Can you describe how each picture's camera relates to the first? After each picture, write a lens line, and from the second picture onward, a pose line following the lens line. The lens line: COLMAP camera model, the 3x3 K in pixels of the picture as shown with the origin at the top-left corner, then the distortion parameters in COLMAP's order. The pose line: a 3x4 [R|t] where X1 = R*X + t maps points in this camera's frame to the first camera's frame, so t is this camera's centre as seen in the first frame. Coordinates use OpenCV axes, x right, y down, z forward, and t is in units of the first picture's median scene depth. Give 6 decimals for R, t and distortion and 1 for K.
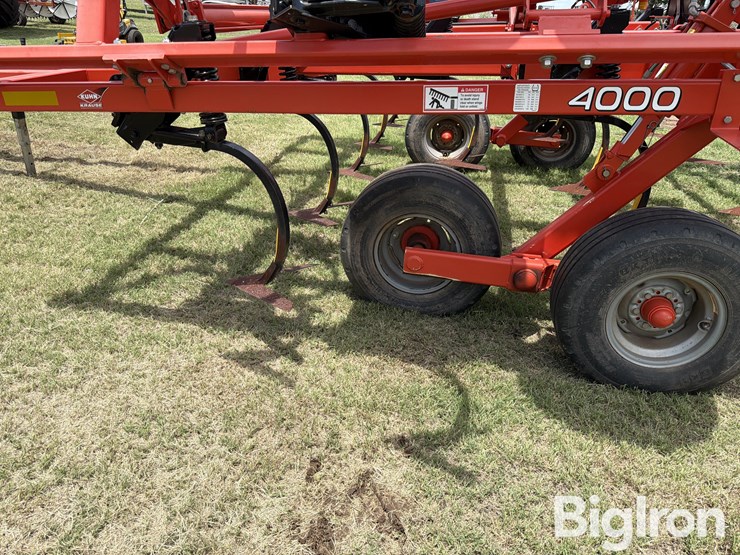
lens RADIAL K [[506.2, 0, 372.0], [0, 506.2, 273.8], [0, 0, 1]] dist [0.037659, -0.054870]
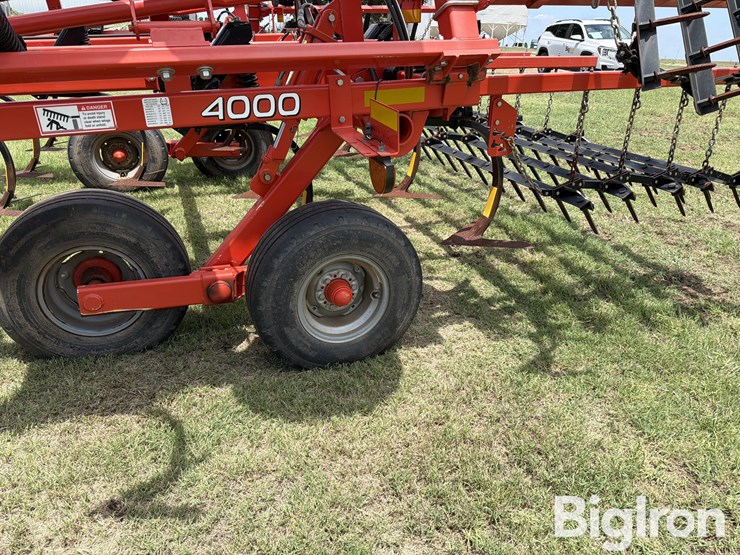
lens RADIAL K [[506.2, 0, 363.0], [0, 506.2, 273.7], [0, 0, 1]] dist [0.037659, -0.054870]
pose [[0.852252, -0.218660, 0.475240, 0.086312], [0.227492, 0.972970, 0.039705, 0.002335], [-0.471077, 0.074274, 0.878960, -0.006444]]
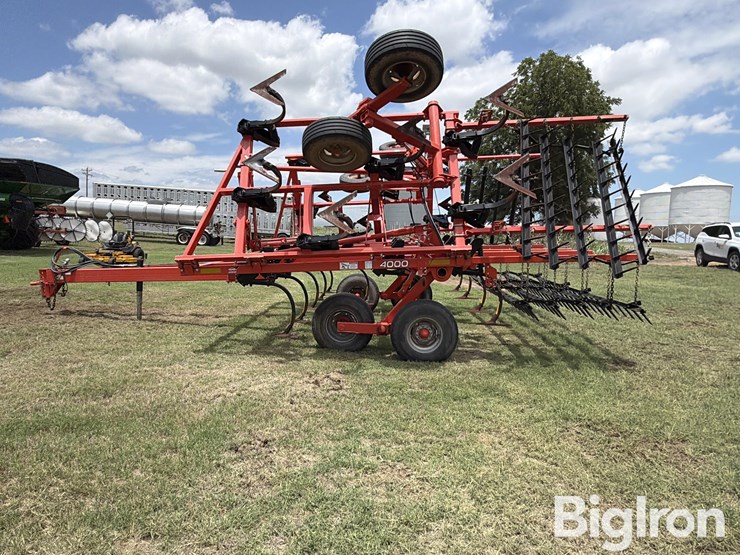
lens RADIAL K [[474.2, 0, 372.1], [0, 474.2, 279.4], [0, 0, 1]] dist [0.008473, -0.001139]
pose [[0.990103, -0.027293, 0.137661, -0.102487], [0.075604, 0.930134, -0.359352, 0.739777], [-0.118236, 0.366203, 0.922993, -1.591569]]
